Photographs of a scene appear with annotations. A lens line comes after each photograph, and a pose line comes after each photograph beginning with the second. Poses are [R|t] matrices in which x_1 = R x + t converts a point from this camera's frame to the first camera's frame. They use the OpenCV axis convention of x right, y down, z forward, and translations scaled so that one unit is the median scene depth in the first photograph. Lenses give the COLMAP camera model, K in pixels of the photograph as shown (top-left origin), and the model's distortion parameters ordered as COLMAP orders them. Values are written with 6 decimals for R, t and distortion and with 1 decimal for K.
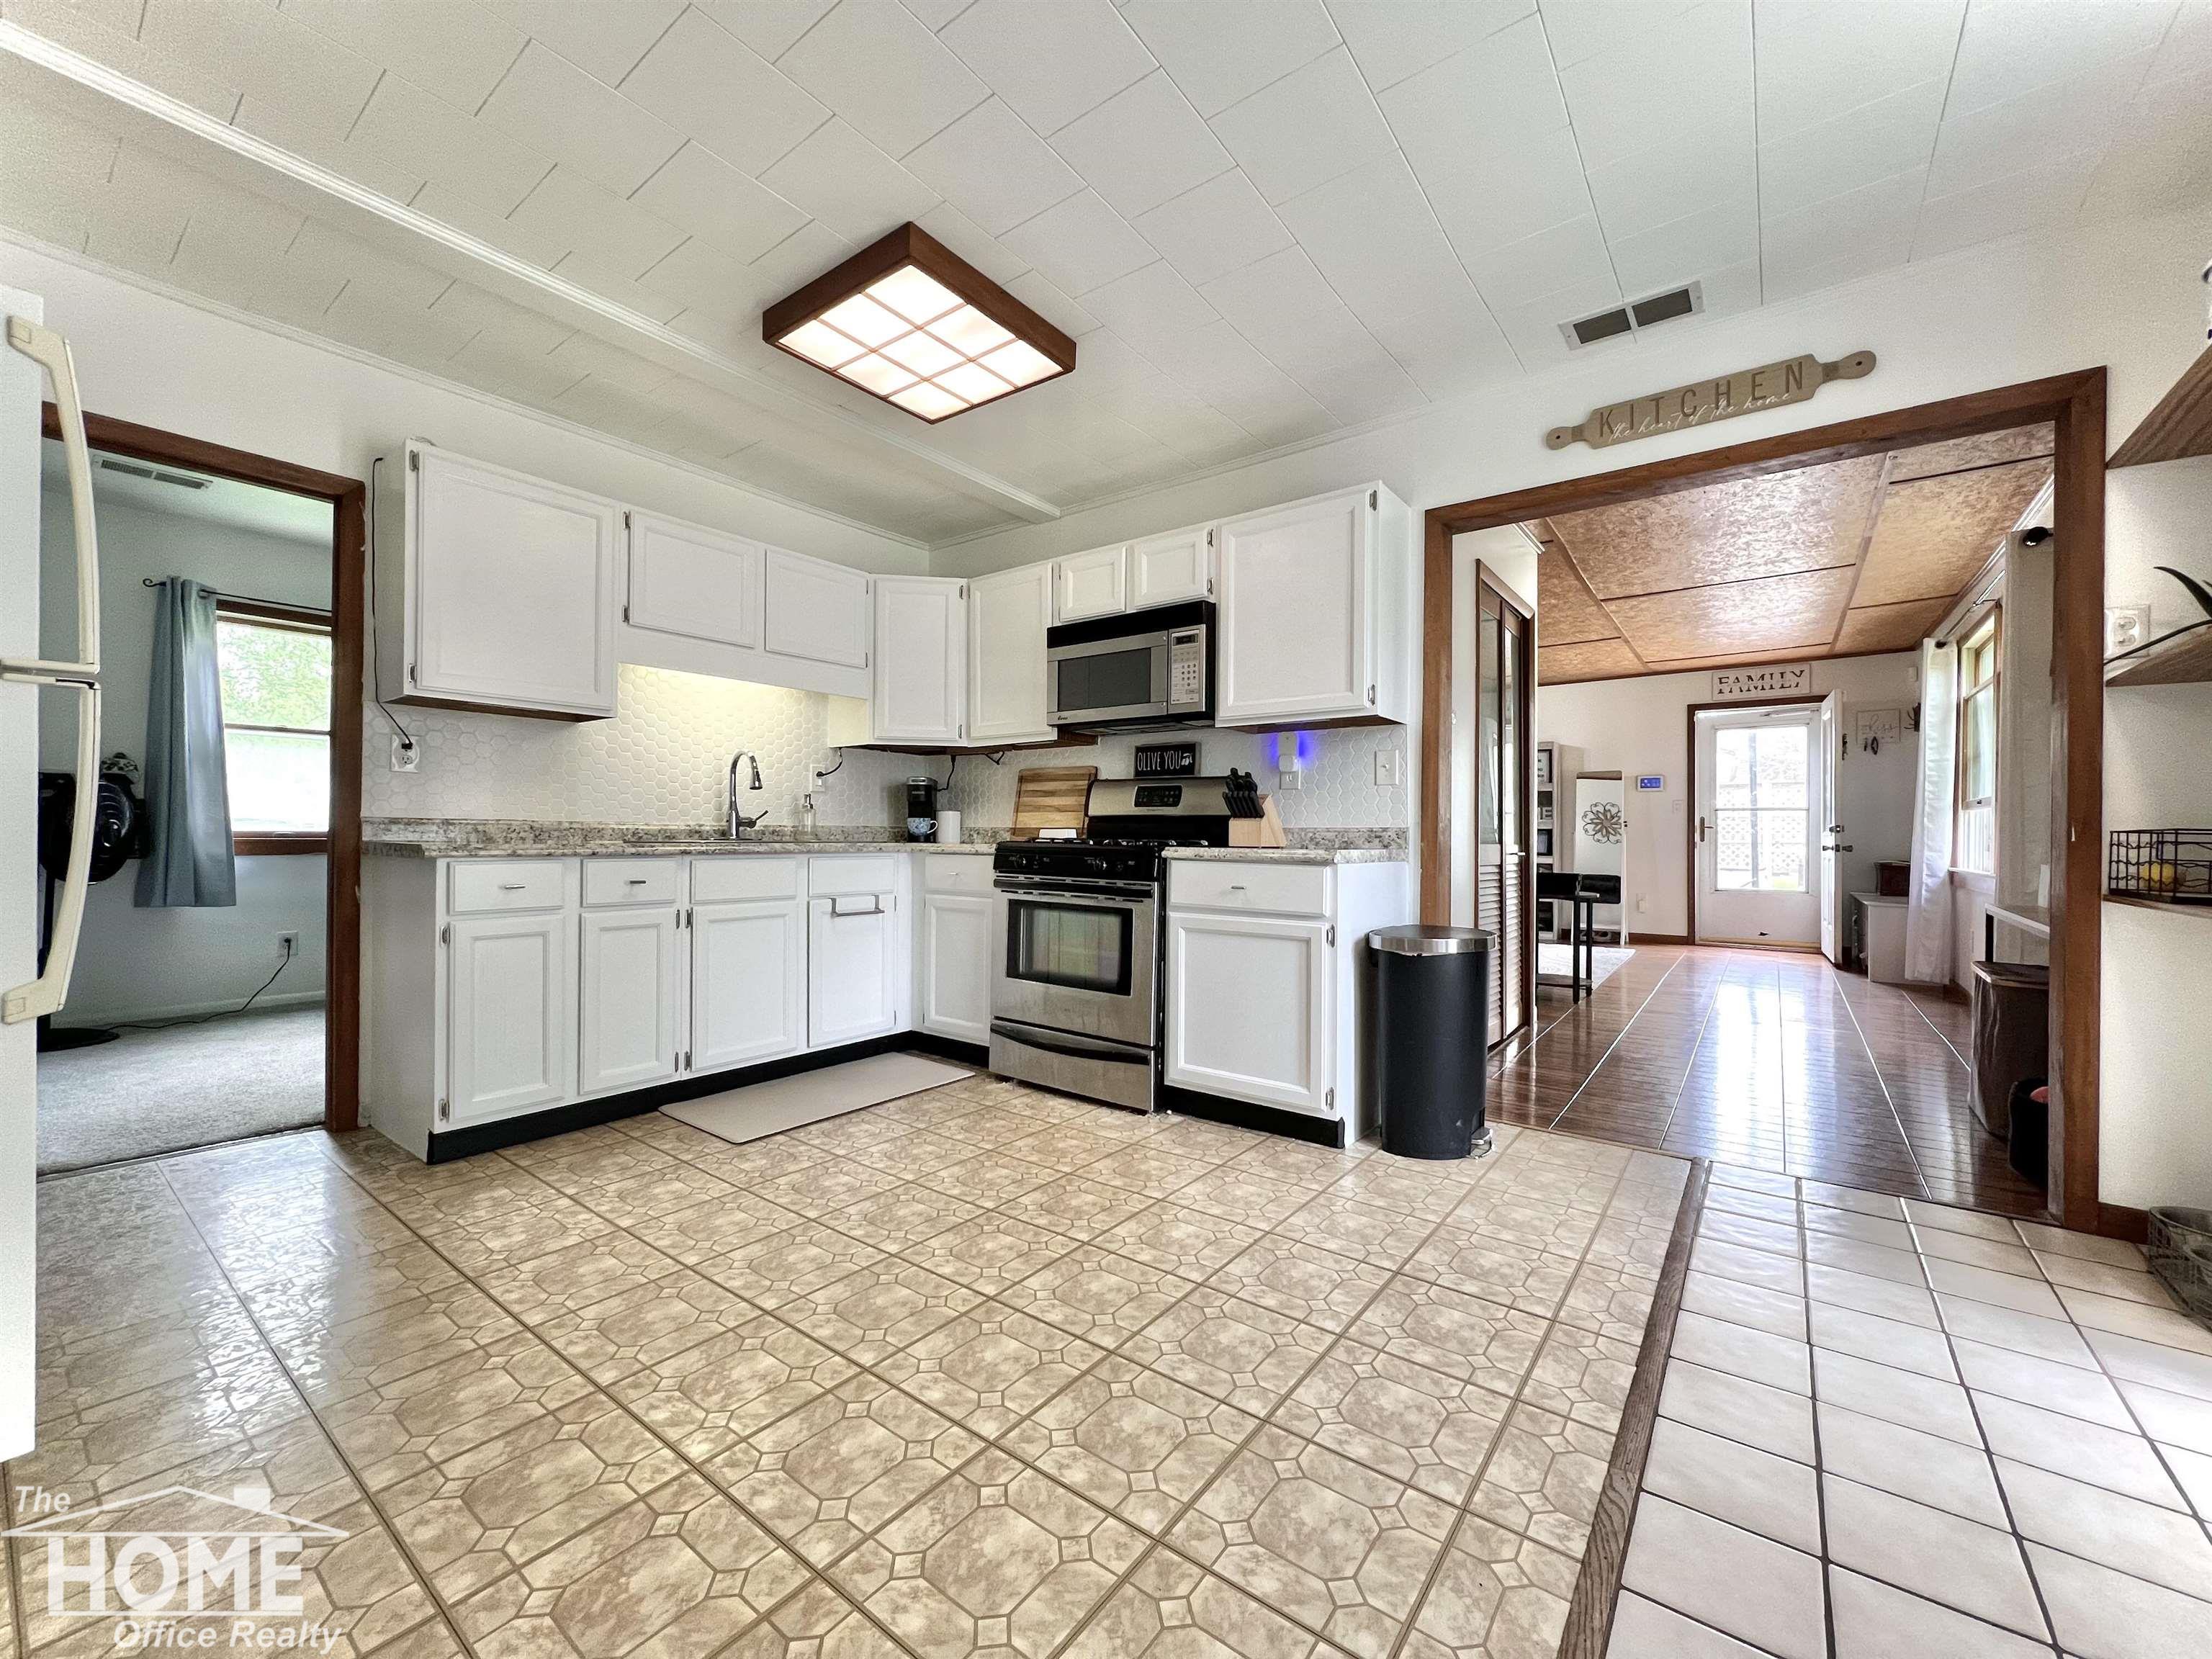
lens RADIAL K [[884.5, 0, 1107.8], [0, 884.5, 832.9], [0, 0, 1]] dist [-0.002289, 0.001603]
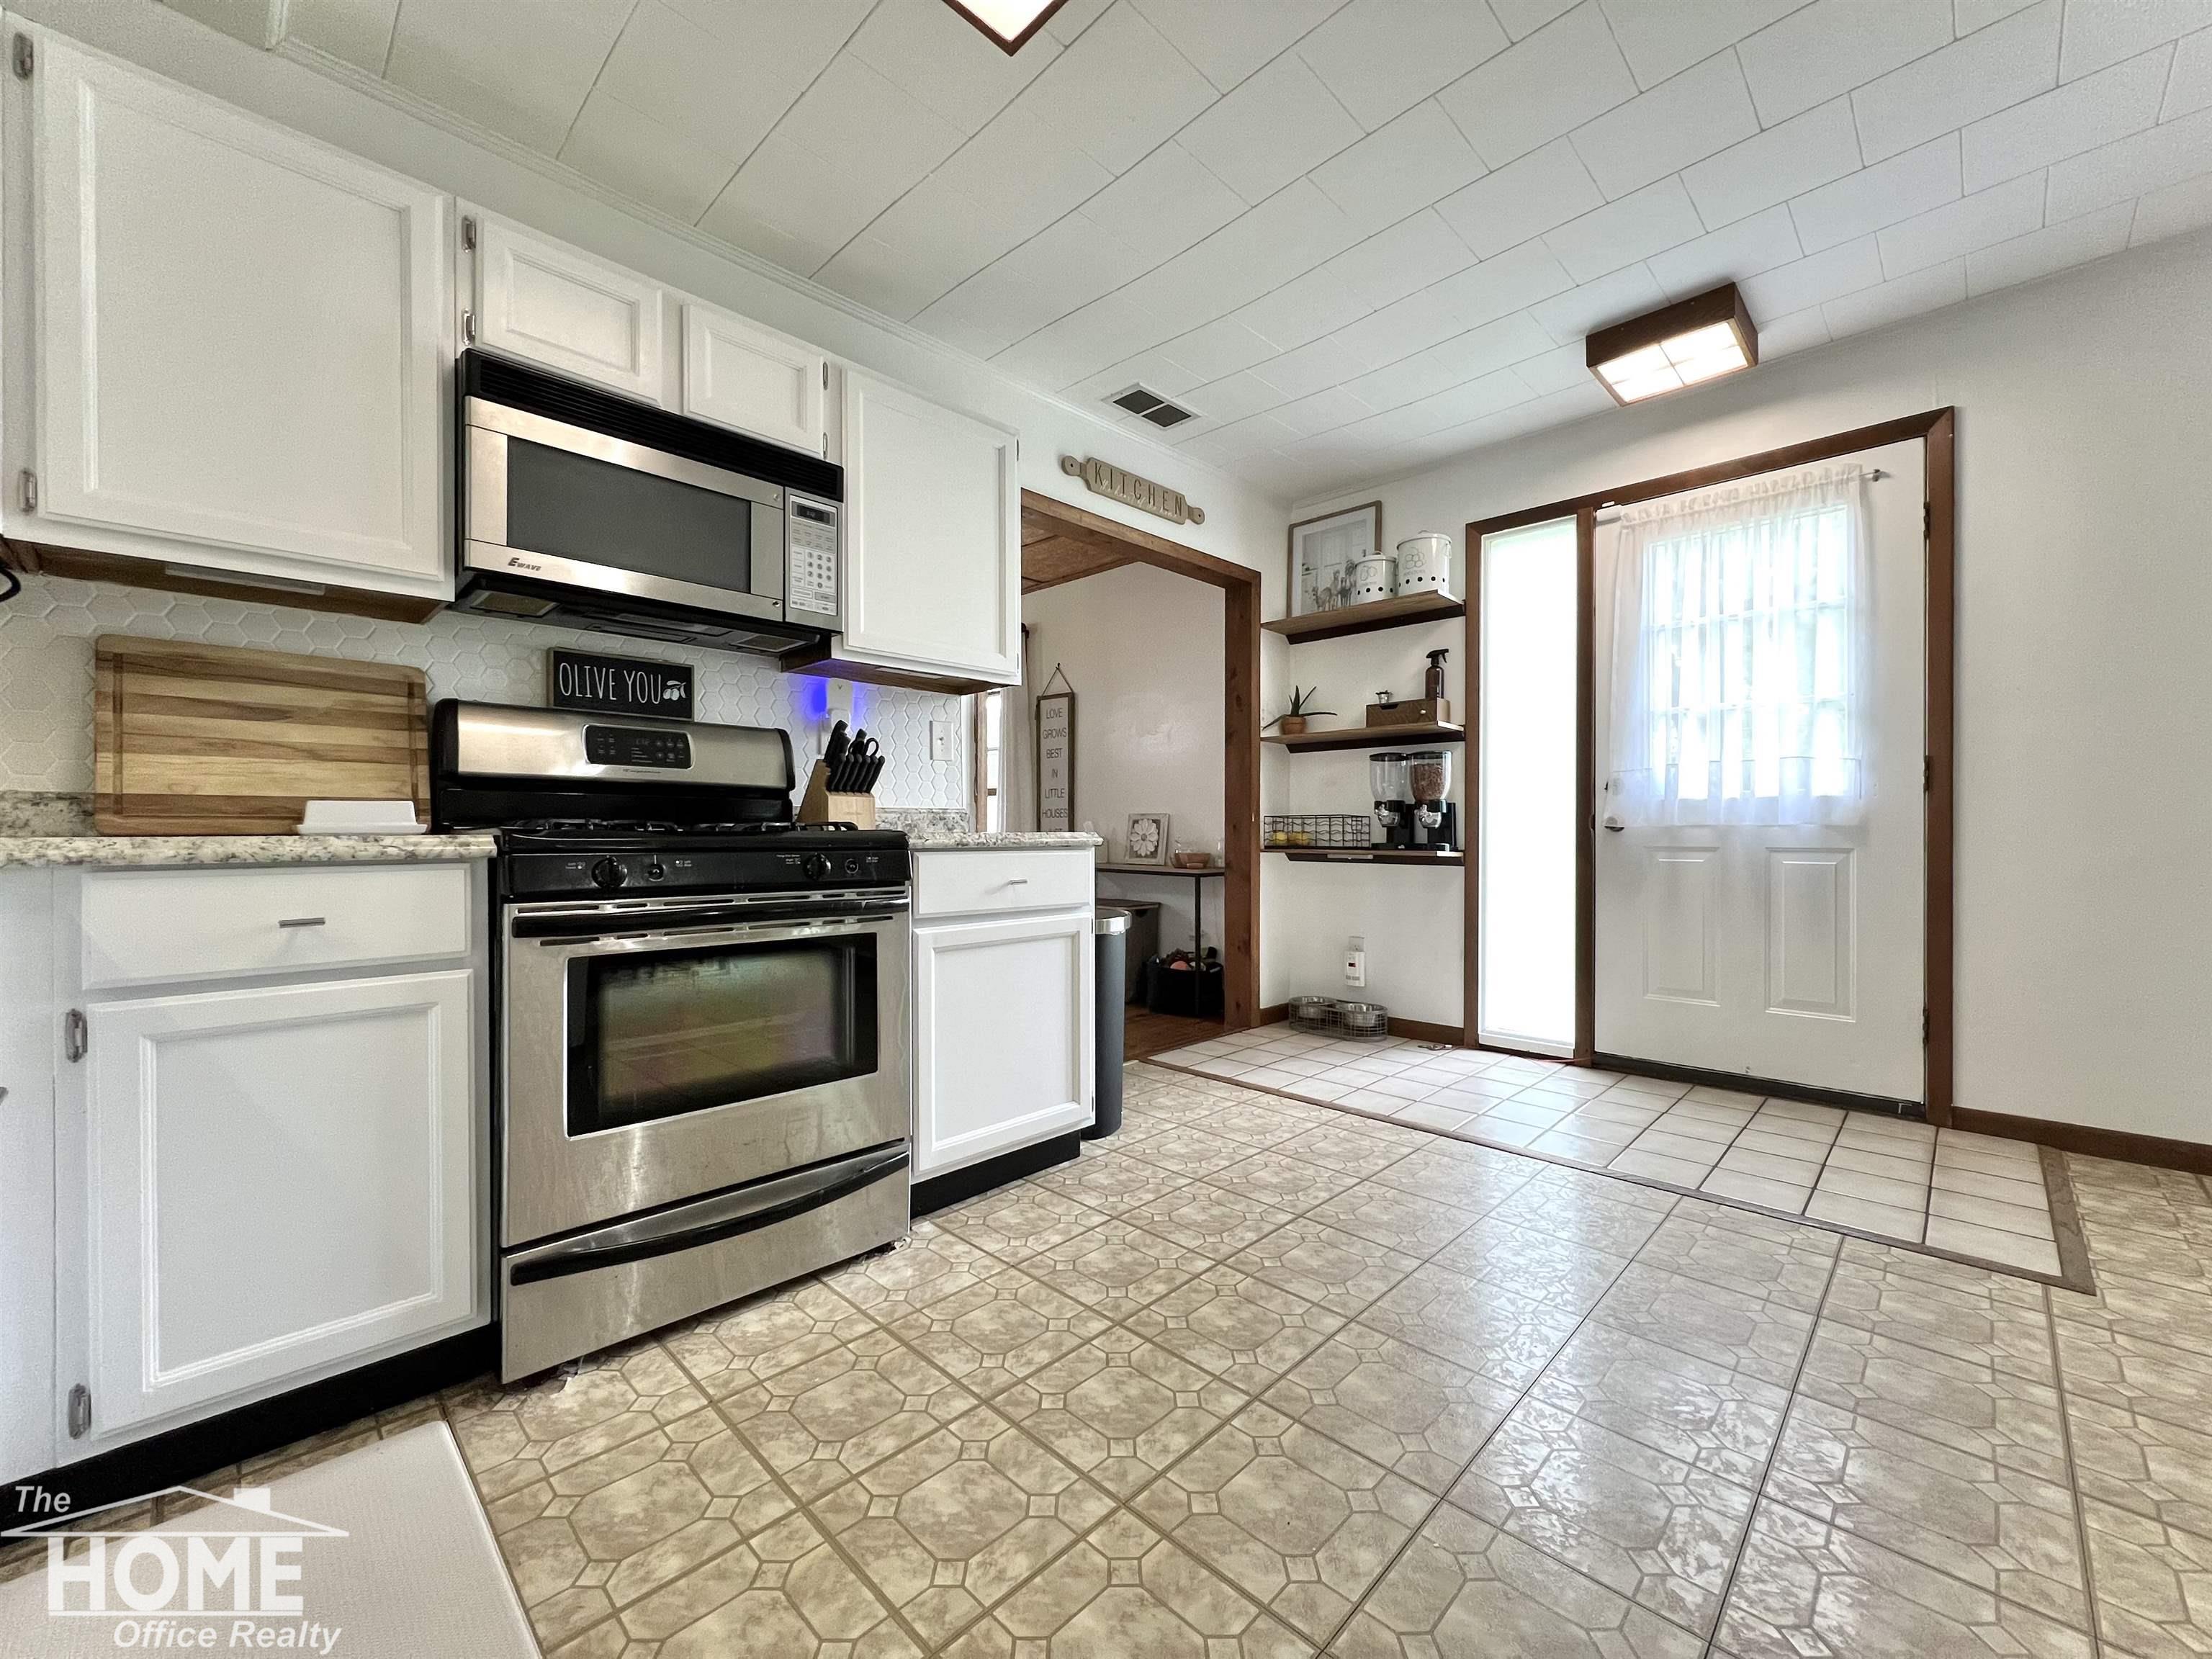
lens RADIAL K [[884.5, 0, 1113.7], [0, 884.5, 831.2], [0, 0, 1]] dist [-0.002289, 0.001603]
pose [[0.125991, -0.009817, 0.991983, -0.561819], [-0.000028, 0.999951, 0.009900, 0.008099], [-0.992031, -0.001275, 0.125984, 0.740505]]
